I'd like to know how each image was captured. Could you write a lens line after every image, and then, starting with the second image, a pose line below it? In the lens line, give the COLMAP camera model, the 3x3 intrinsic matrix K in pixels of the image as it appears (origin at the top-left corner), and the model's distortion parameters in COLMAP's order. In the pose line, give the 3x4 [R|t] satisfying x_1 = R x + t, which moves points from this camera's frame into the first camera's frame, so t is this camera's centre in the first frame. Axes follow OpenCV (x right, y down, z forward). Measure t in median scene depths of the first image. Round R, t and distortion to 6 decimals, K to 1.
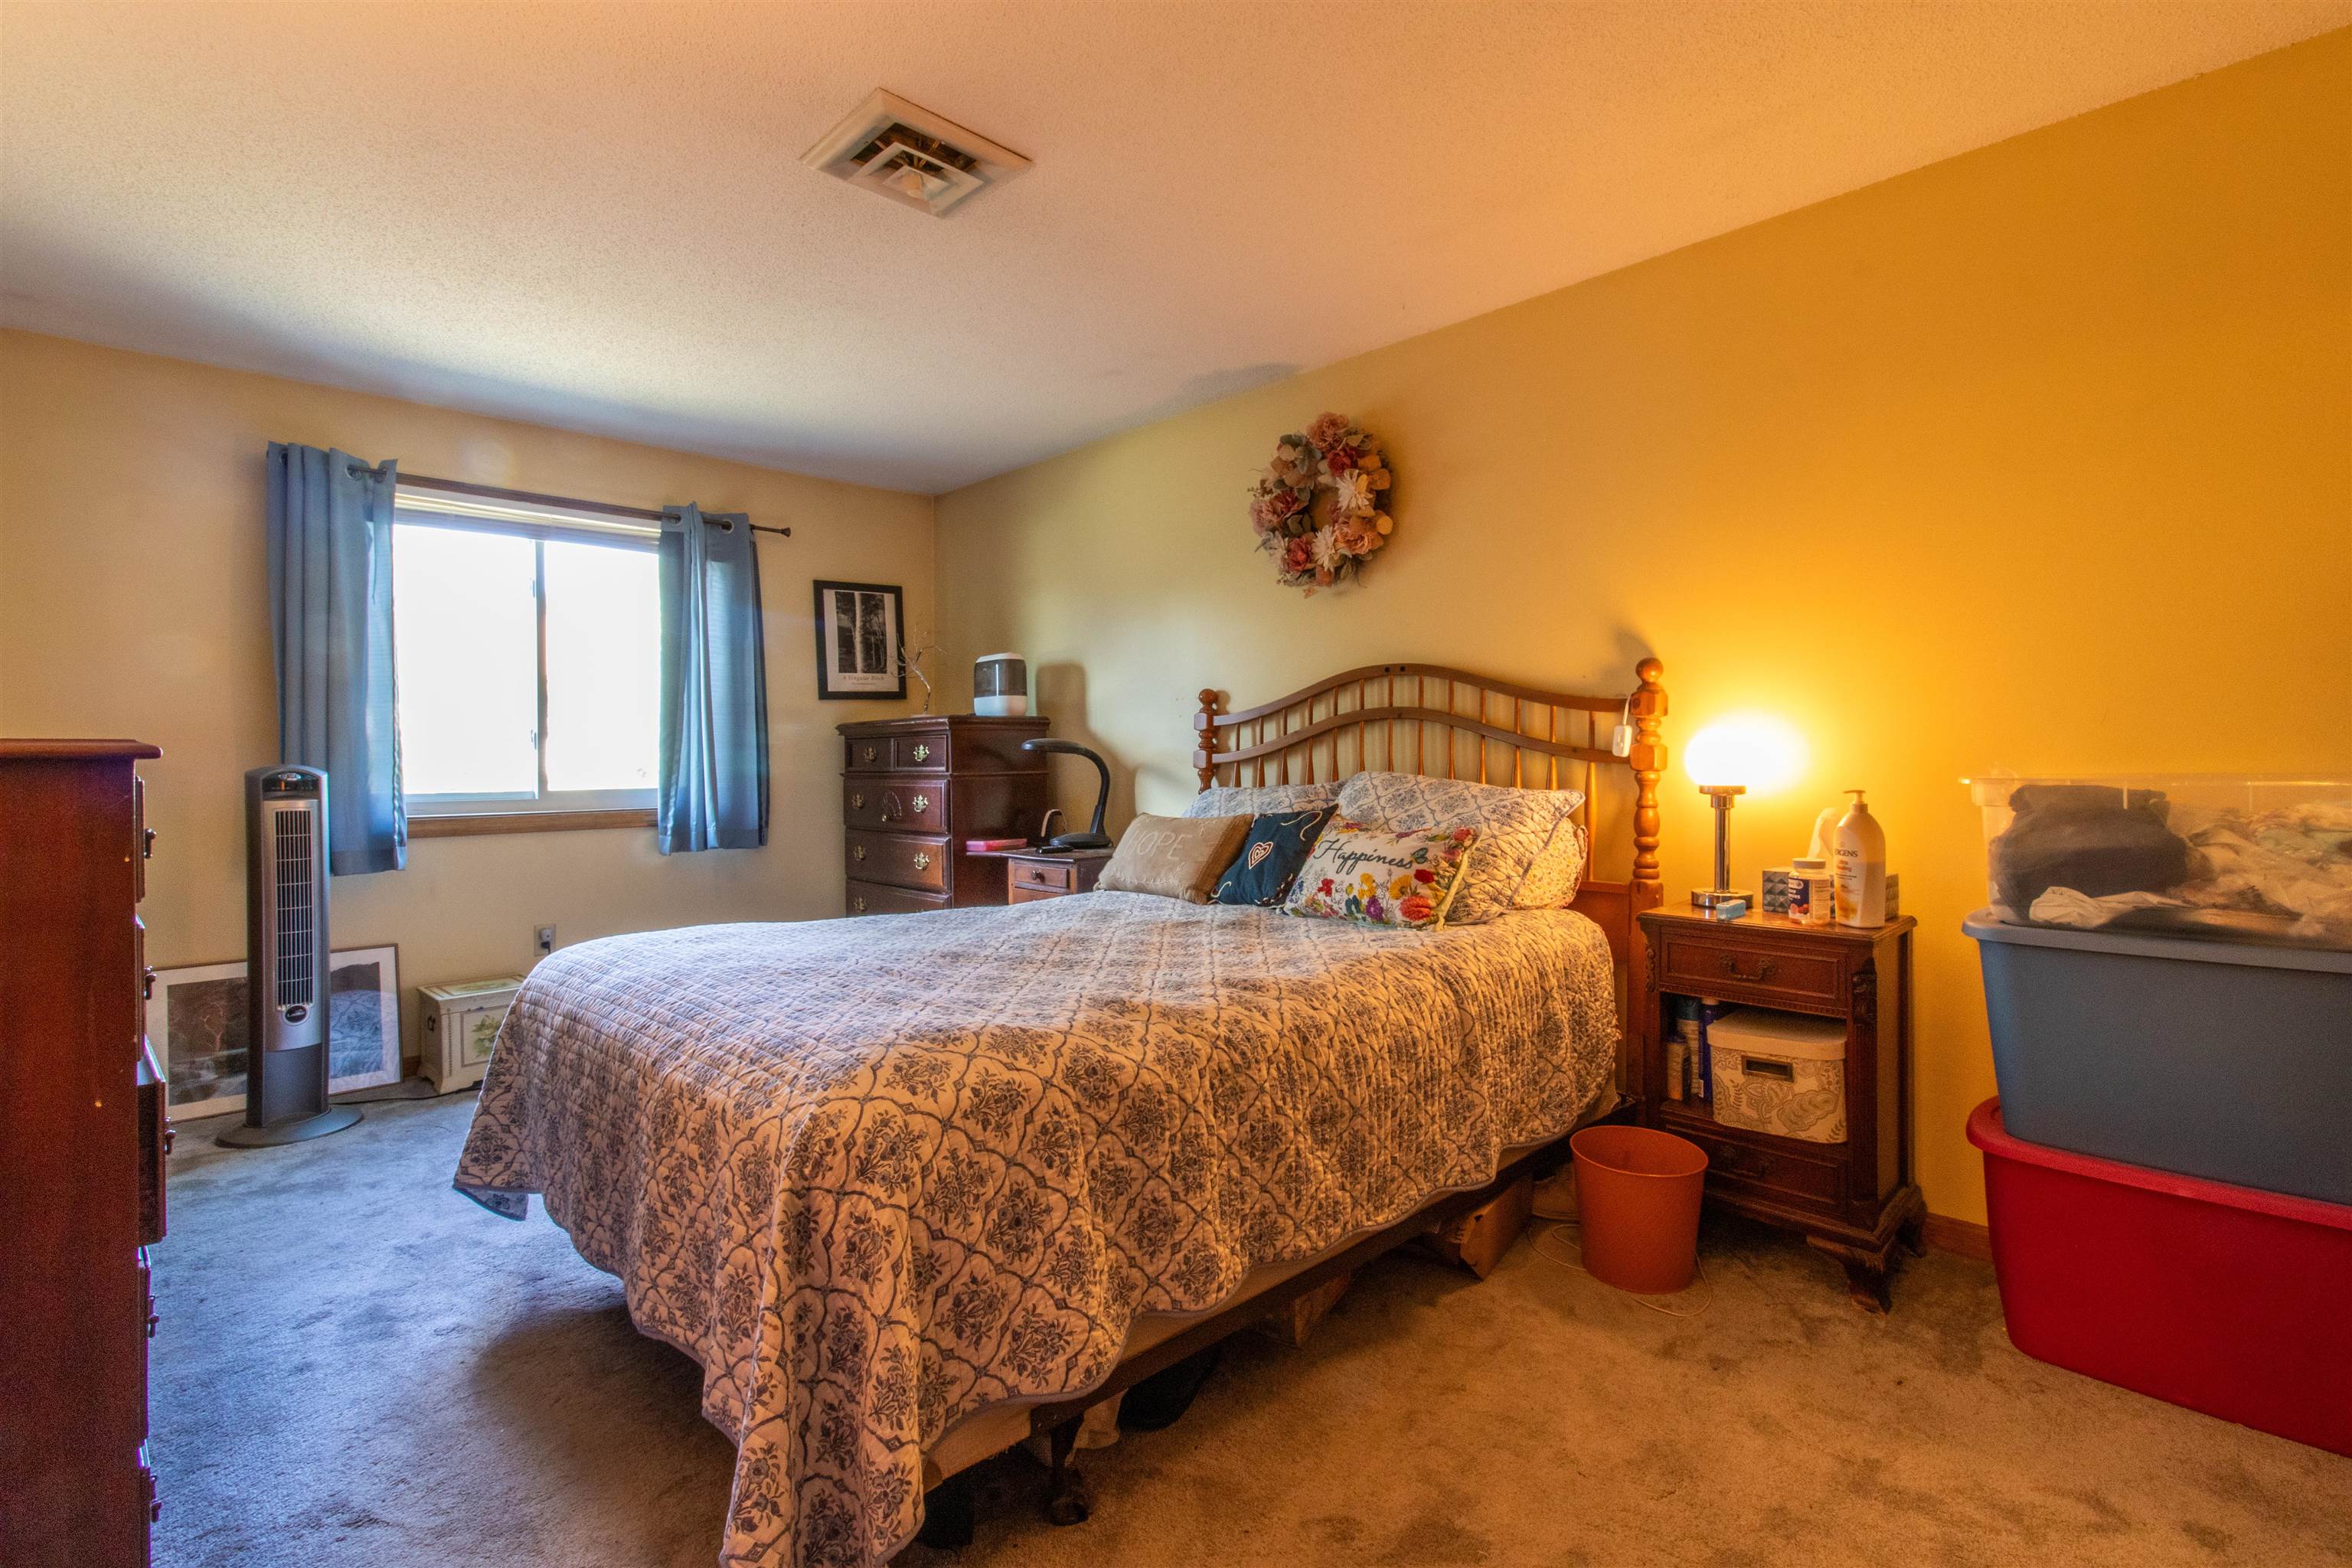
lens RADIAL K [[1075.2, 0, 1178.7], [0, 1075.2, 768.9], [0, 0, 1]] dist [0.005732, -0.001159]
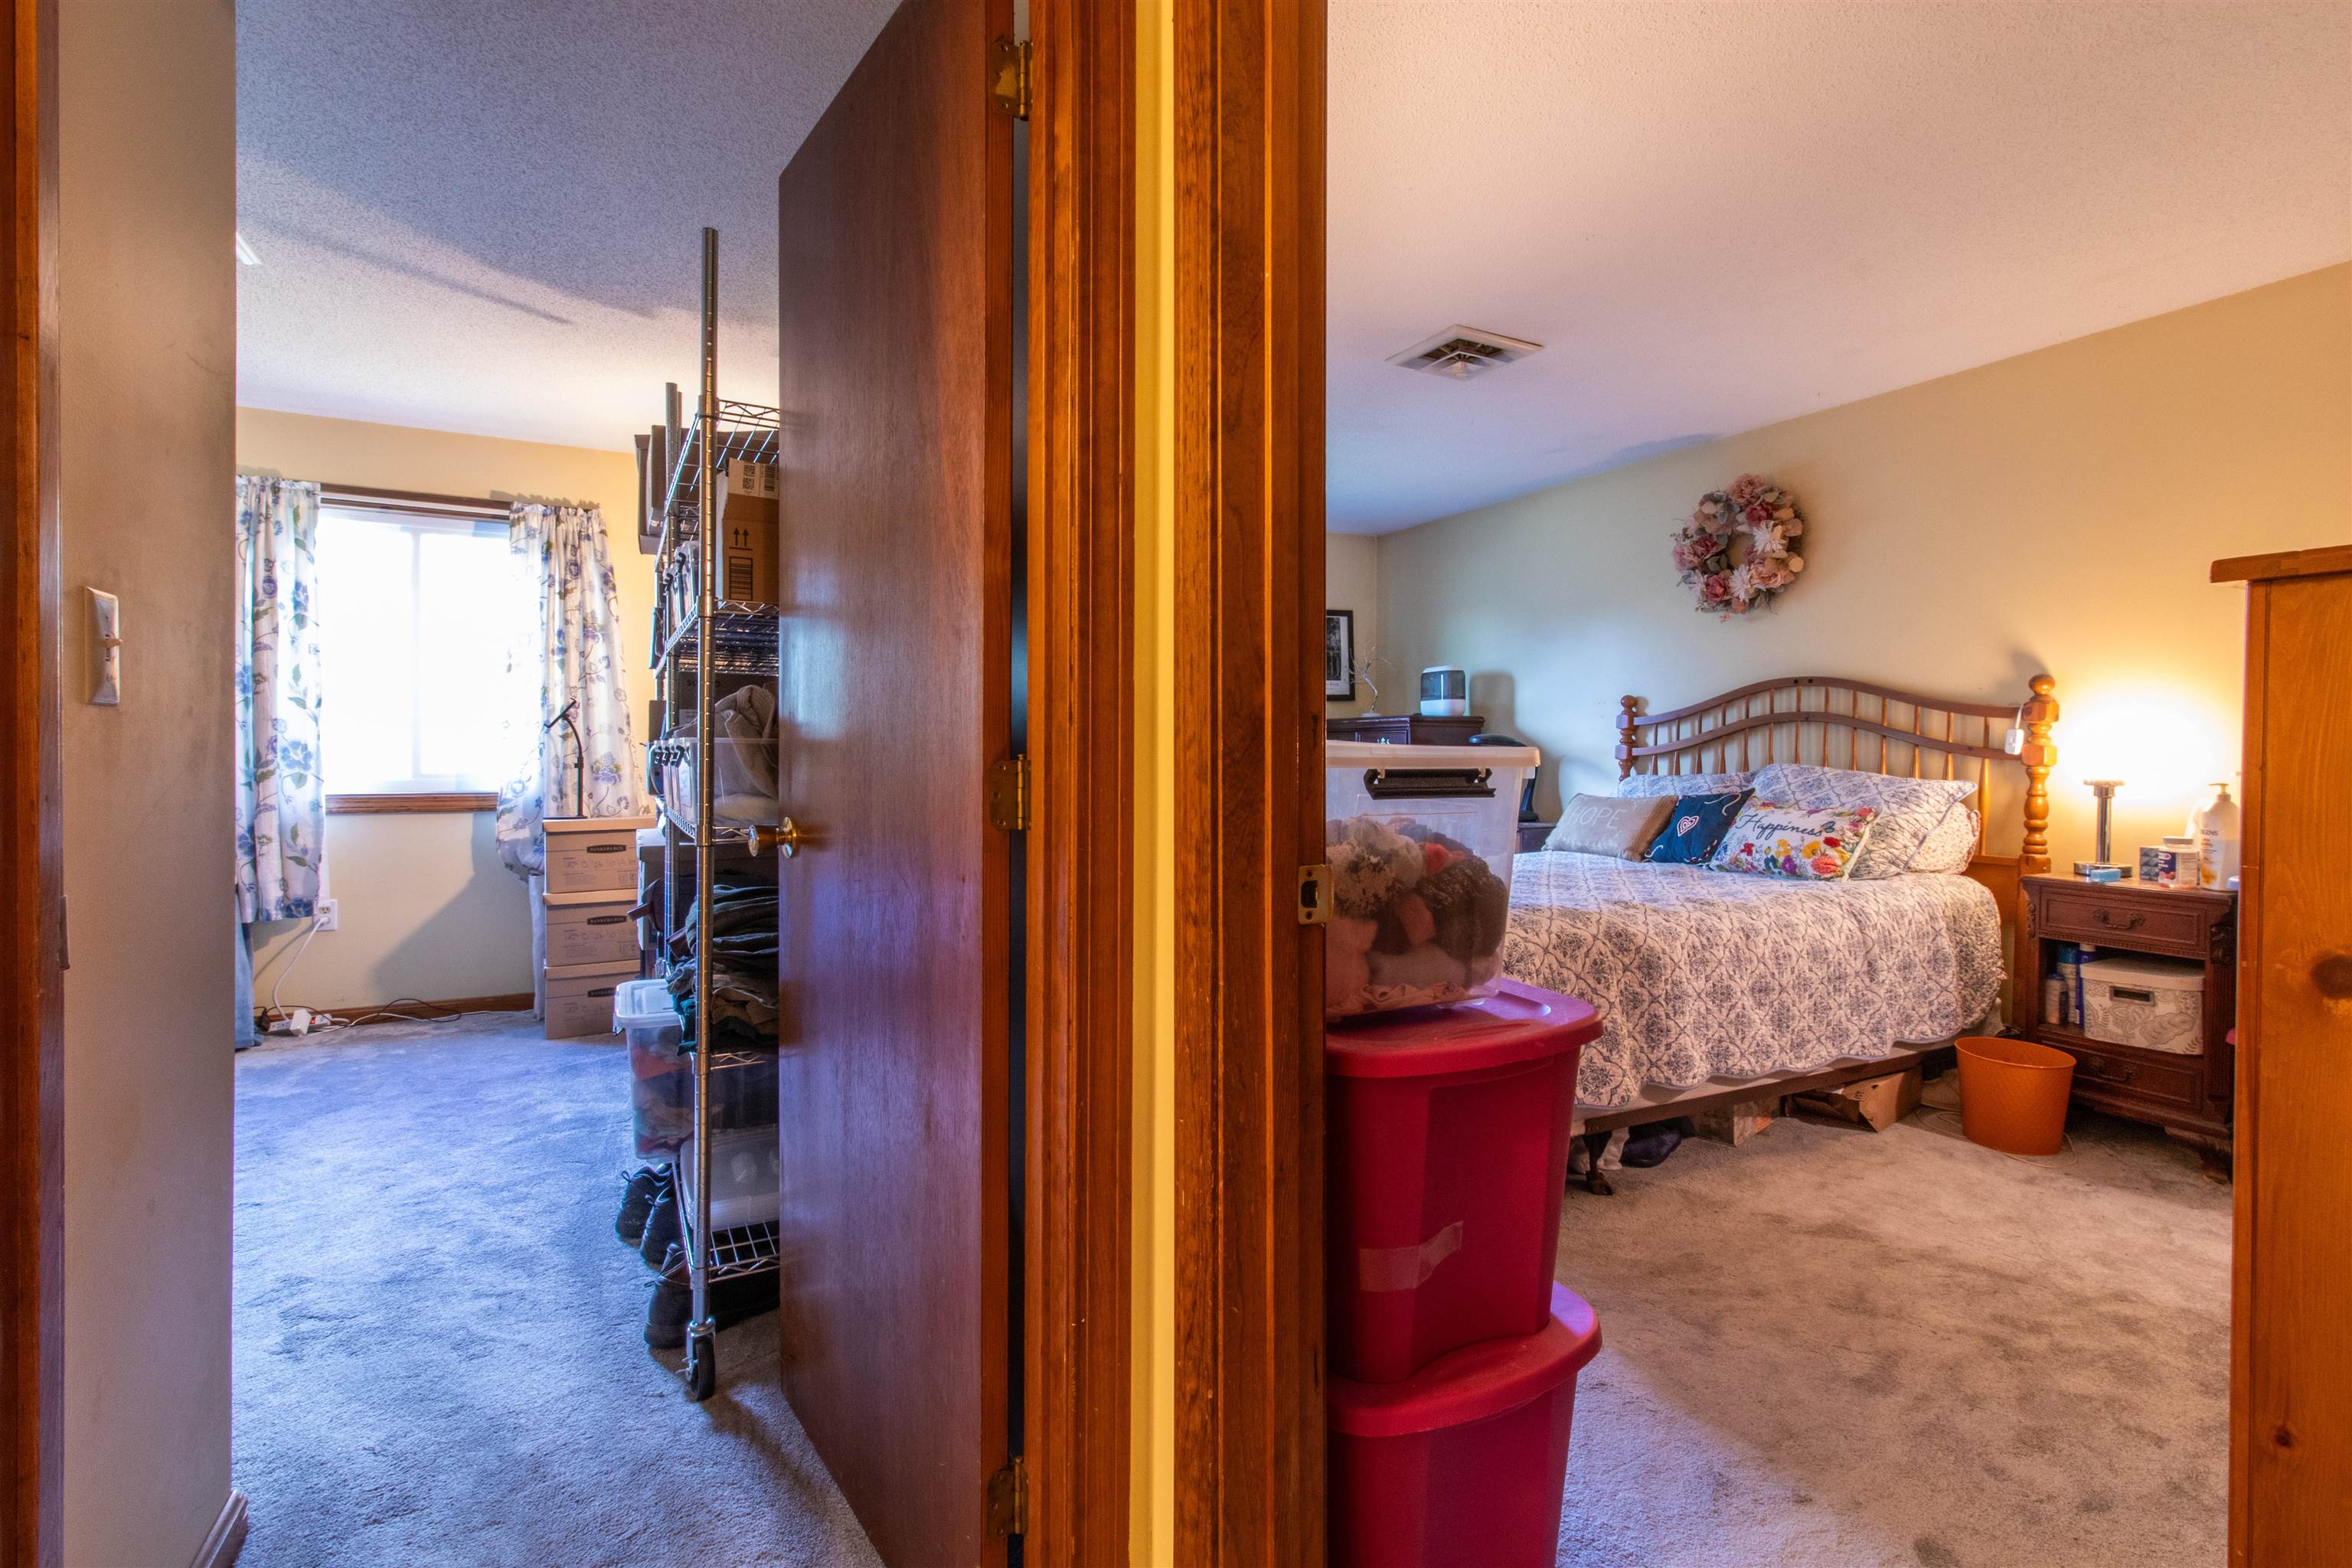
lens RADIAL K [[1075.2, 0, 1189.2], [0, 1075.2, 764.7], [0, 0, 1]] dist [0.005732, -0.001159]
pose [[0.956858, 0.016332, -0.290098, -0.145668], [-0.014794, 0.999862, 0.007493, 0.005596], [0.290181, -0.002879, 0.956968, -0.498716]]
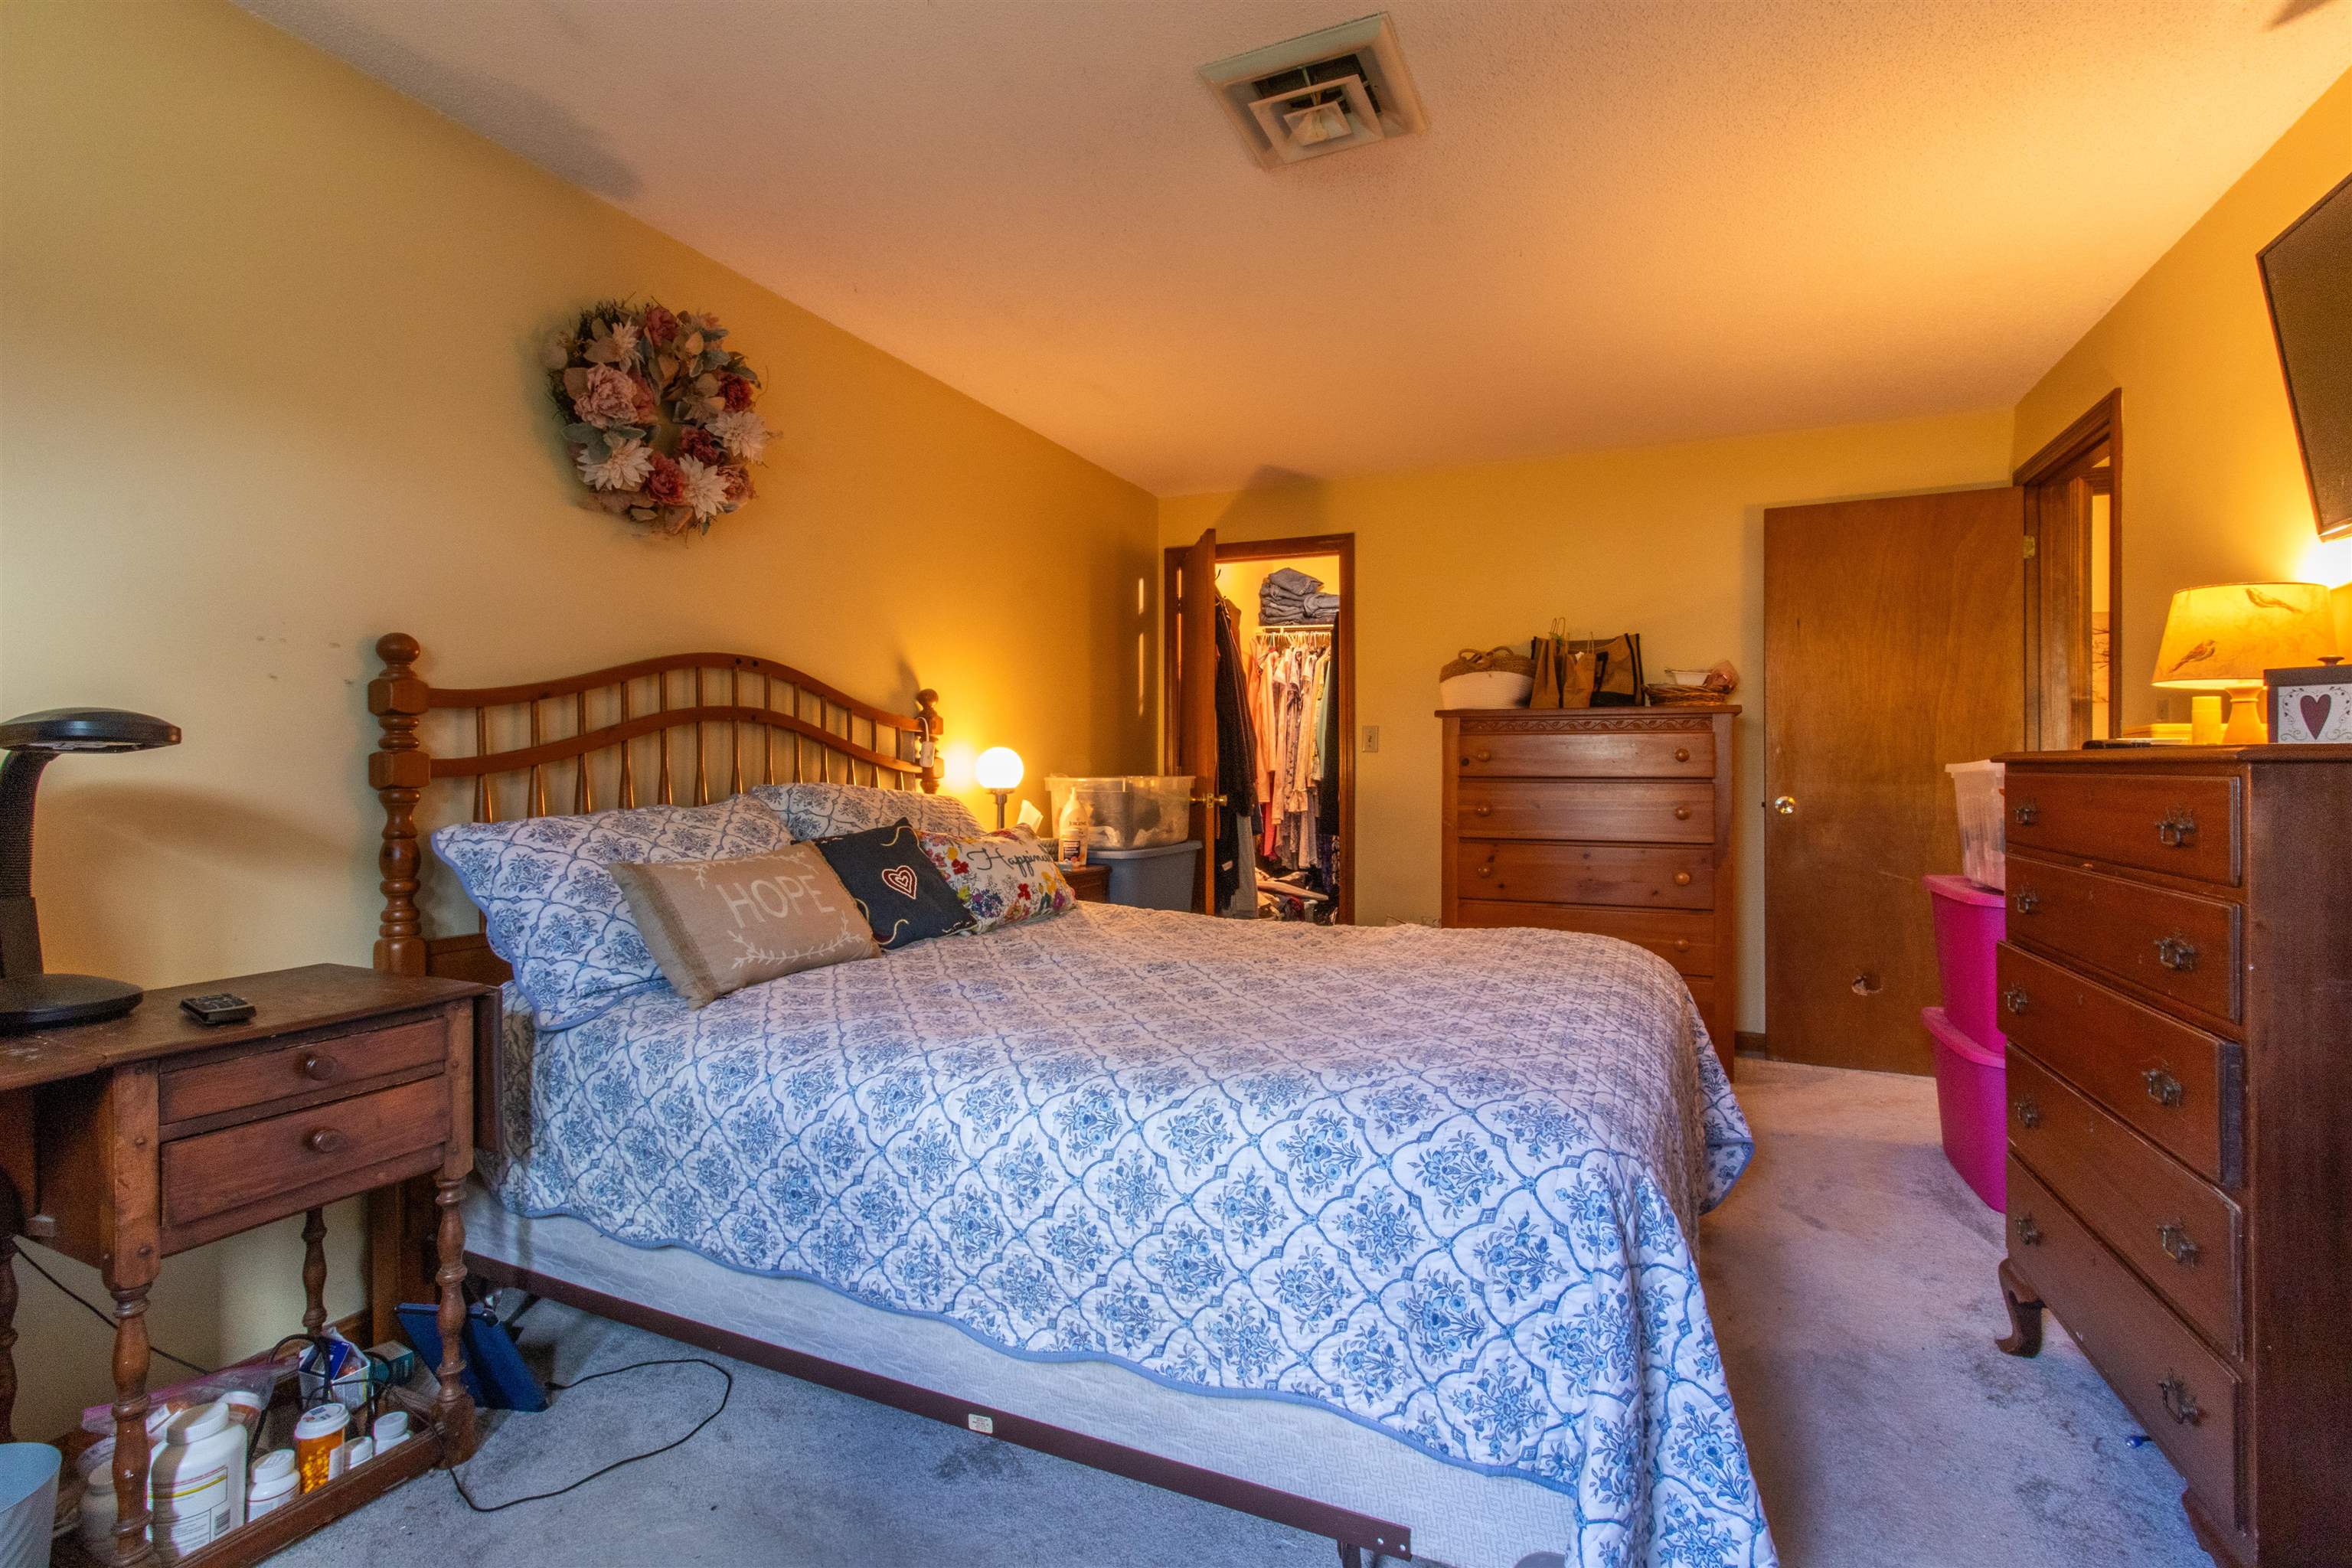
lens RADIAL K [[1075.2, 0, 1176.0], [0, 1075.2, 774.4], [0, 0, 1]] dist [0.005732, -0.001159]
pose [[-0.360994, 0.003798, 0.932561, -0.922746], [0.010841, 0.999941, 0.000124, -0.002057], [-0.932505, 0.010154, -0.361014, 1.289795]]
